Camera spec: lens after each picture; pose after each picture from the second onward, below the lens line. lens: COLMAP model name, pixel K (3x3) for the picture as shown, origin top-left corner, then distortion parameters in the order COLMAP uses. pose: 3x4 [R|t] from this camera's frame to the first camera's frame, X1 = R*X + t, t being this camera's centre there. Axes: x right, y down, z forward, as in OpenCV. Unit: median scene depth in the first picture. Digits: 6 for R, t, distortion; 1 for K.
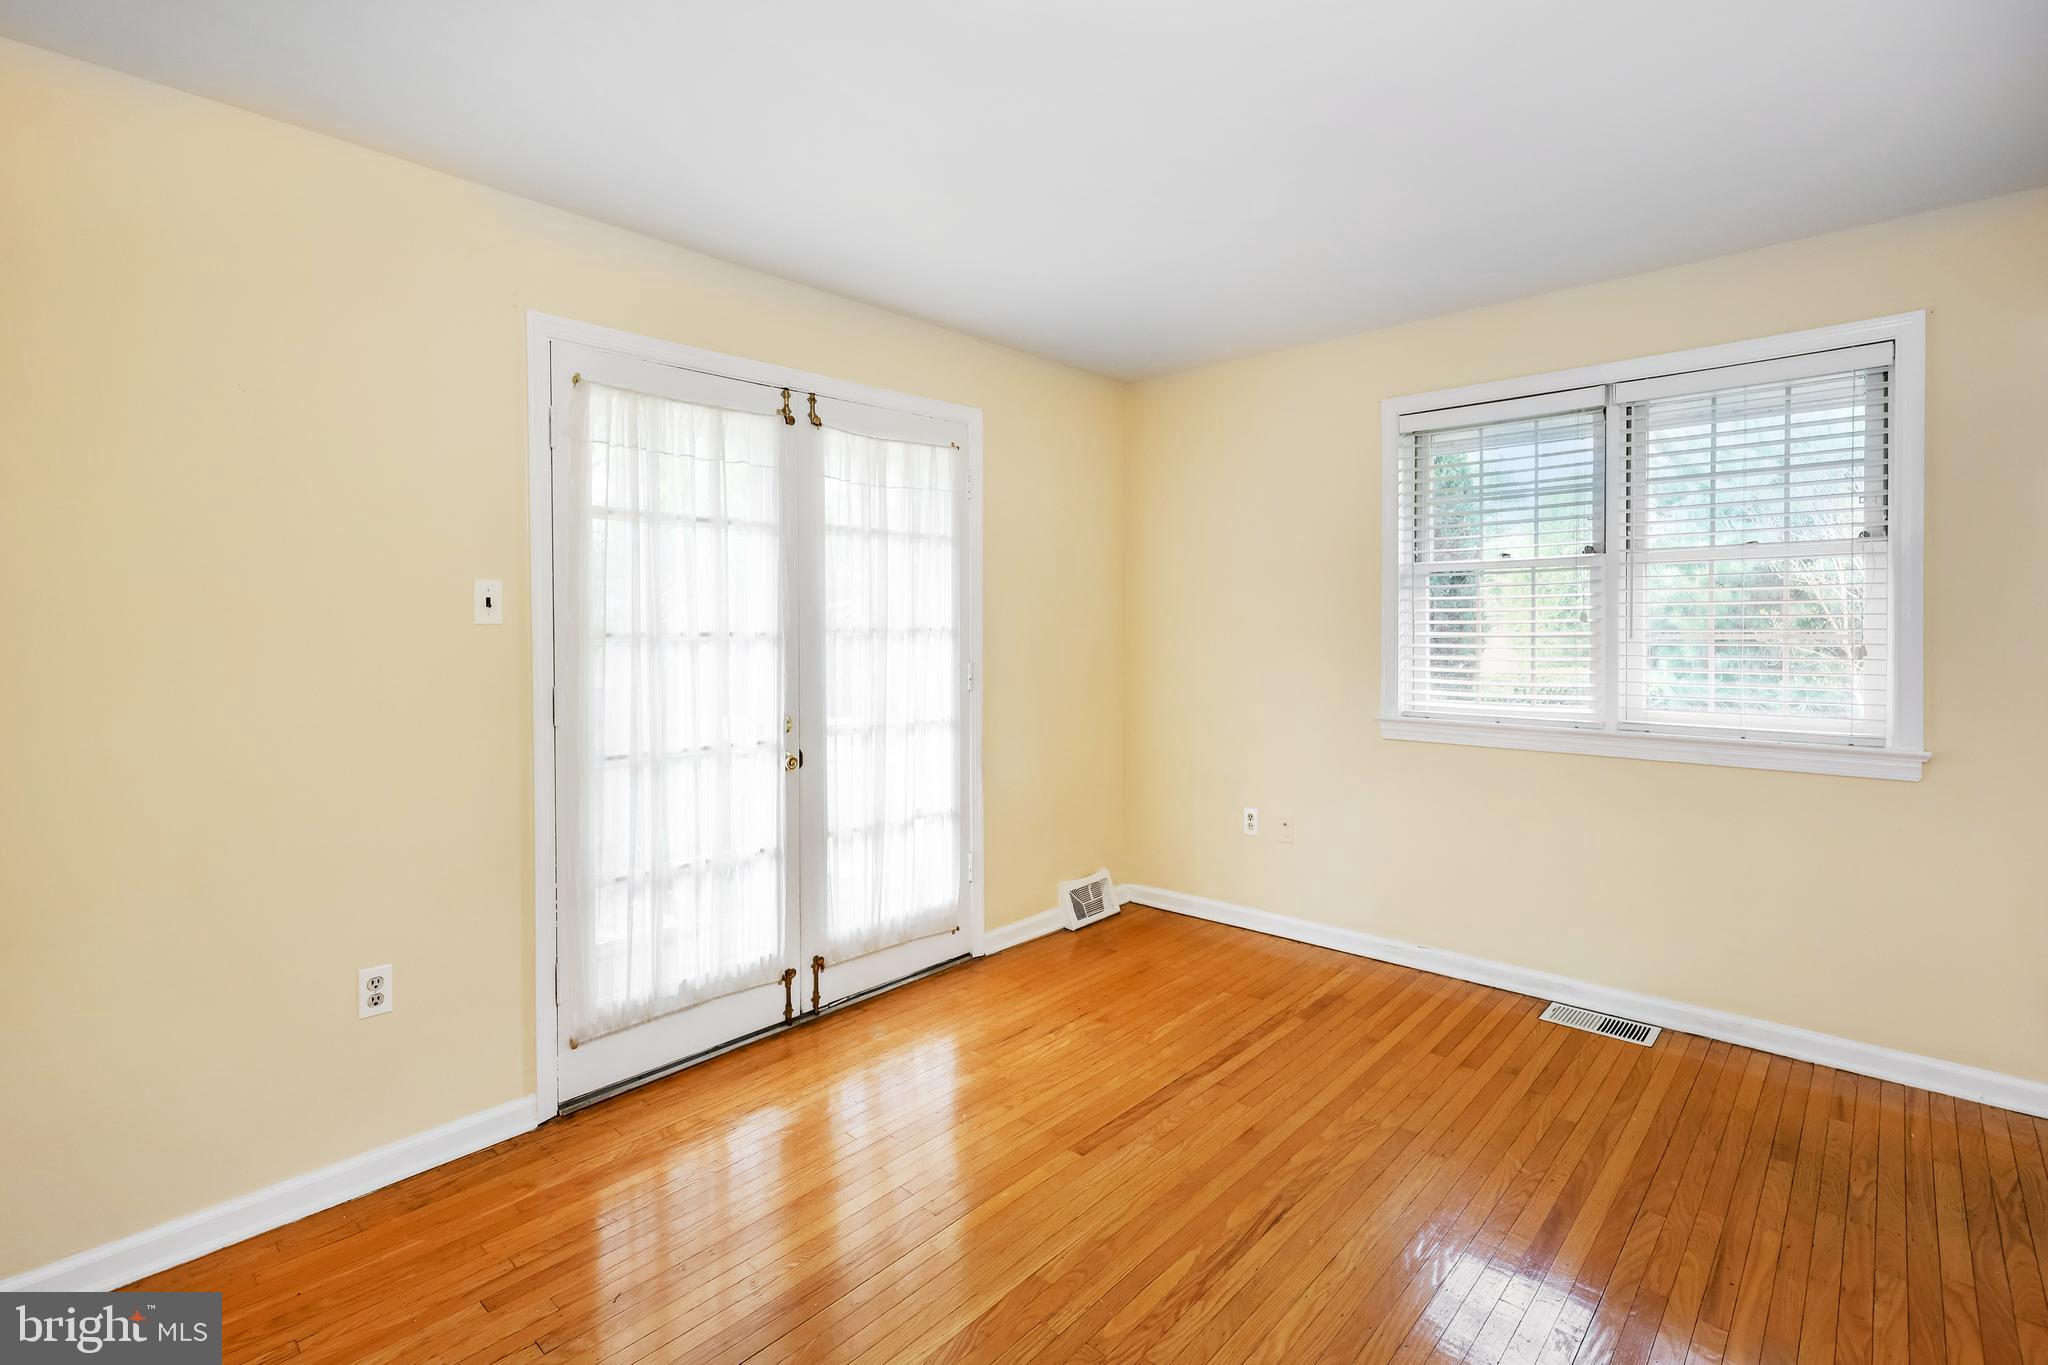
lens RADIAL K [[944.4, 0, 1069.5], [0, 944.4, 634.9], [0, 0, 1]] dist [0.001580, 0.000761]
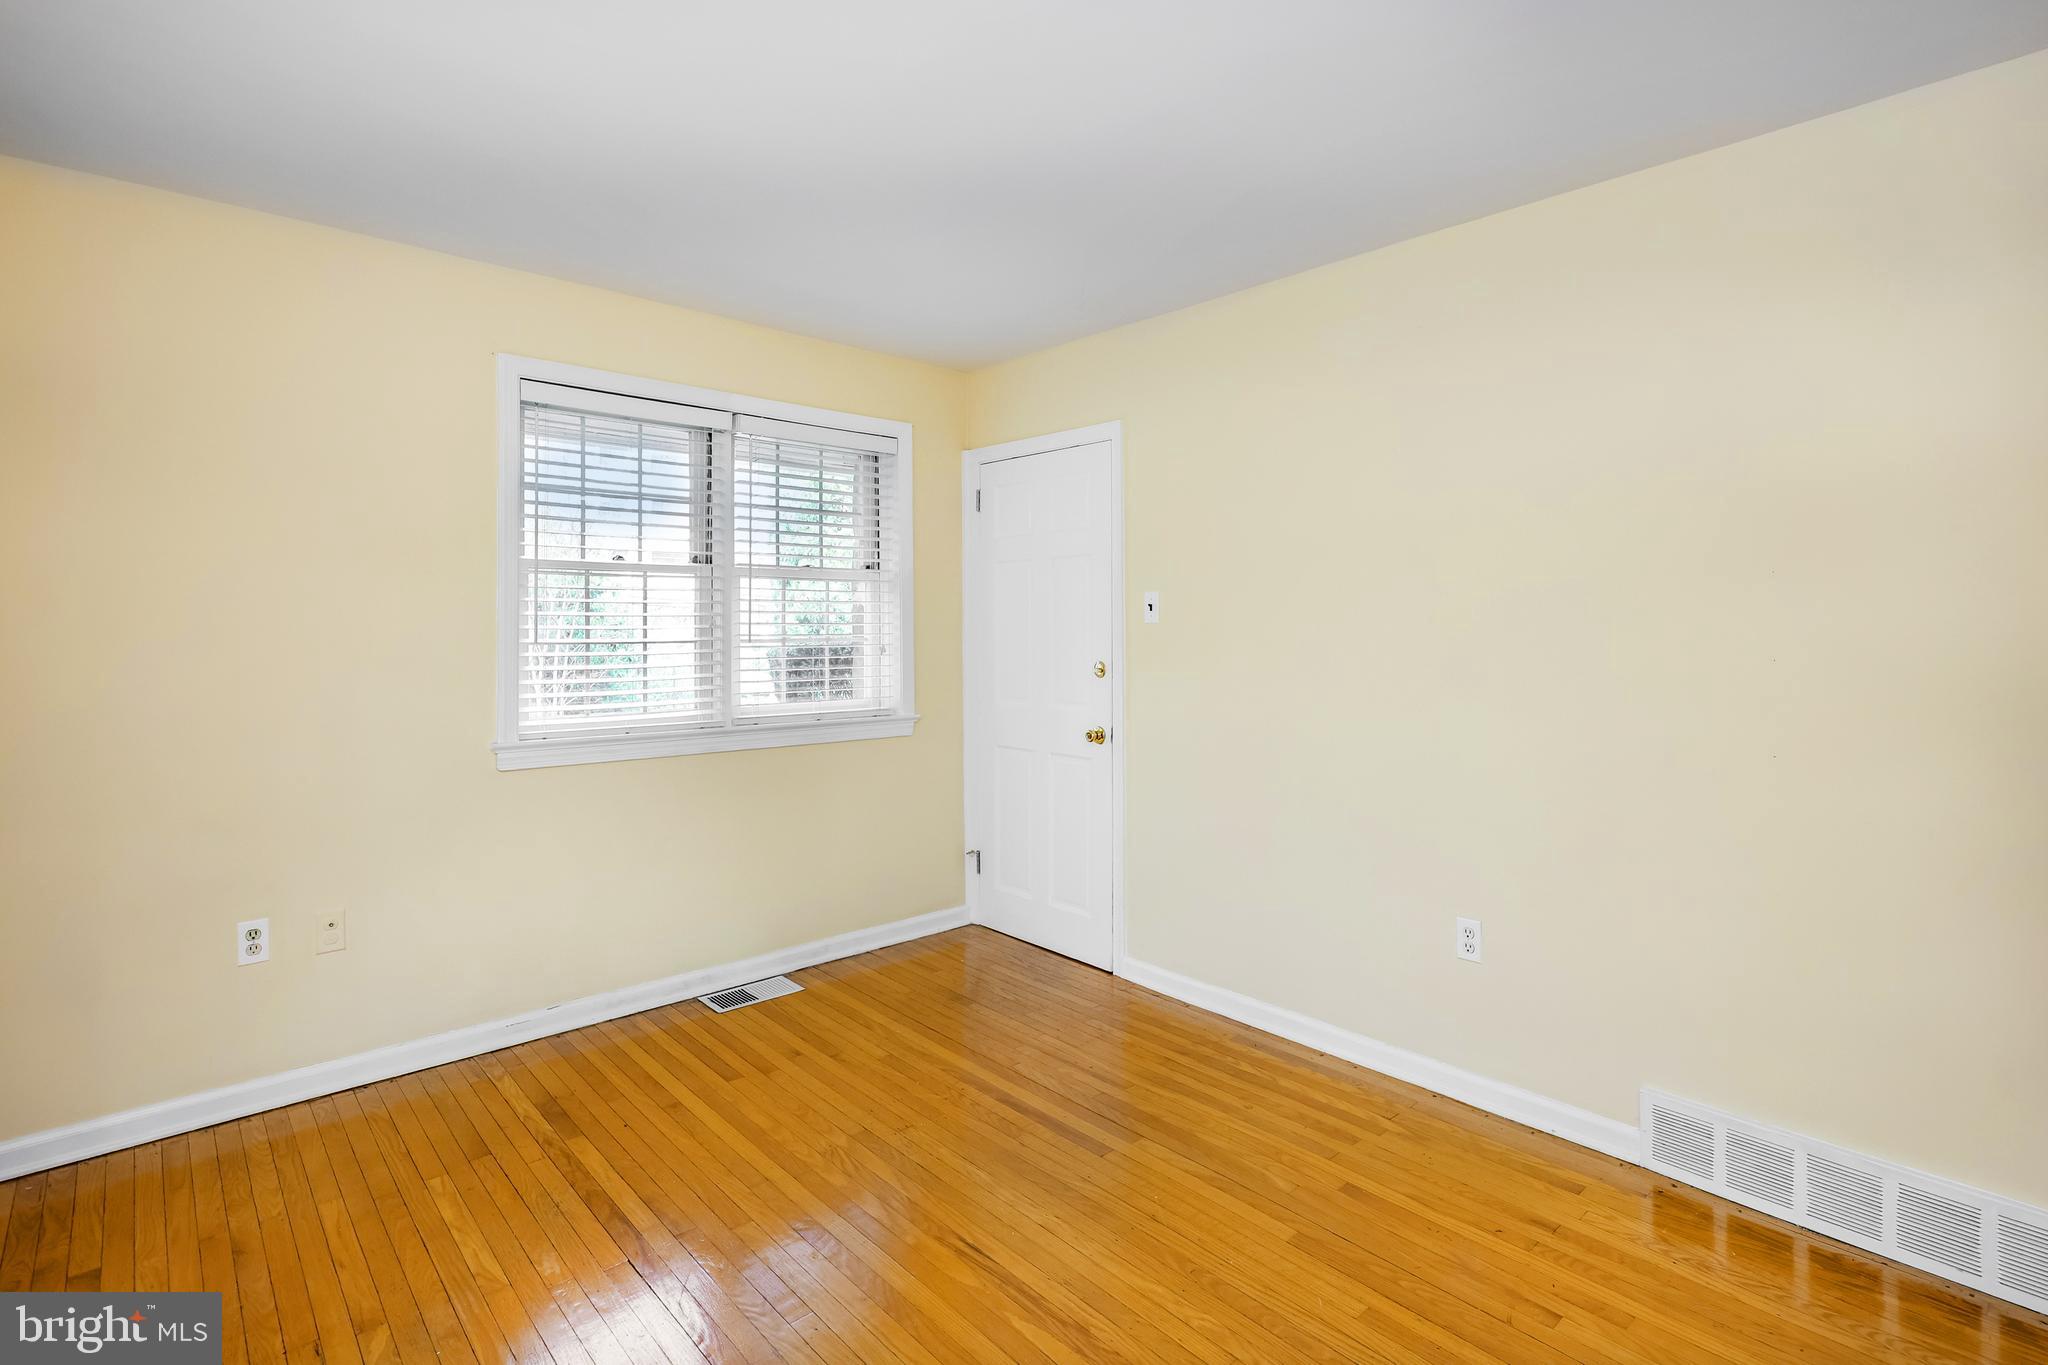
lens RADIAL K [[949.3, 0, 985.9], [0, 949.3, 629.5], [0, 0, 1]] dist [-0.002860, -0.000412]
pose [[0.133110, 0.006596, 0.991079, -0.497687], [0.010780, 0.999909, -0.008103, 0.000560], [-0.991043, 0.011763, 0.133027, 0.579245]]
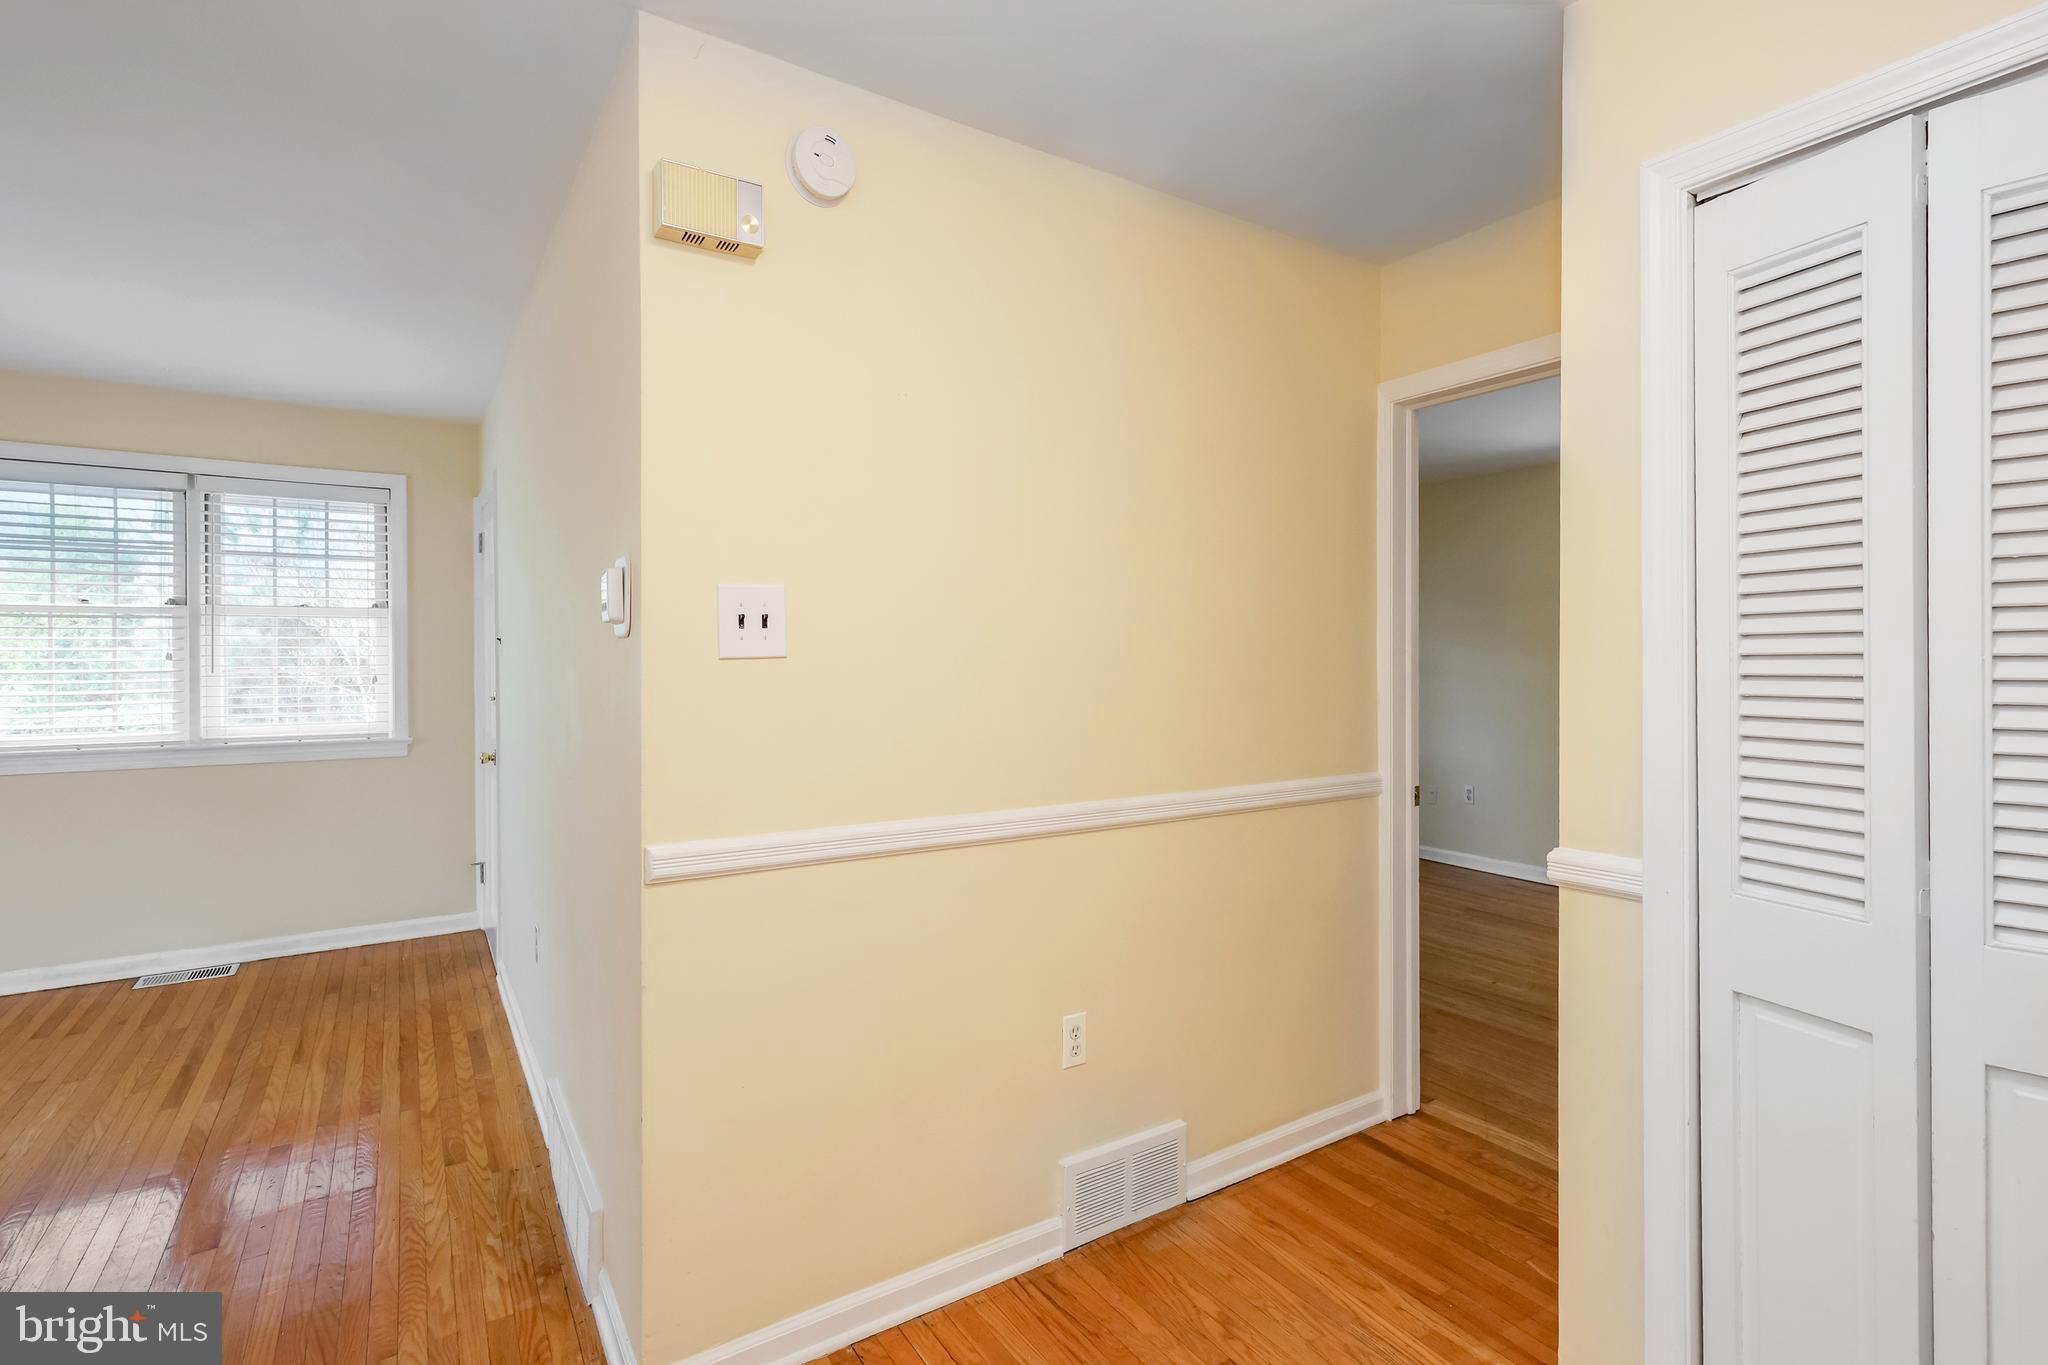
lens RADIAL K [[979.3, 0, 1018.1], [0, 979.3, 655.0], [0, 0, 1]] dist [0.000177, -0.000200]
pose [[0.283084, 0.004276, 0.959086, -0.390568], [0.013198, 0.999878, -0.008354, 0.004710], [-0.959004, 0.015023, 0.282993, -0.453403]]
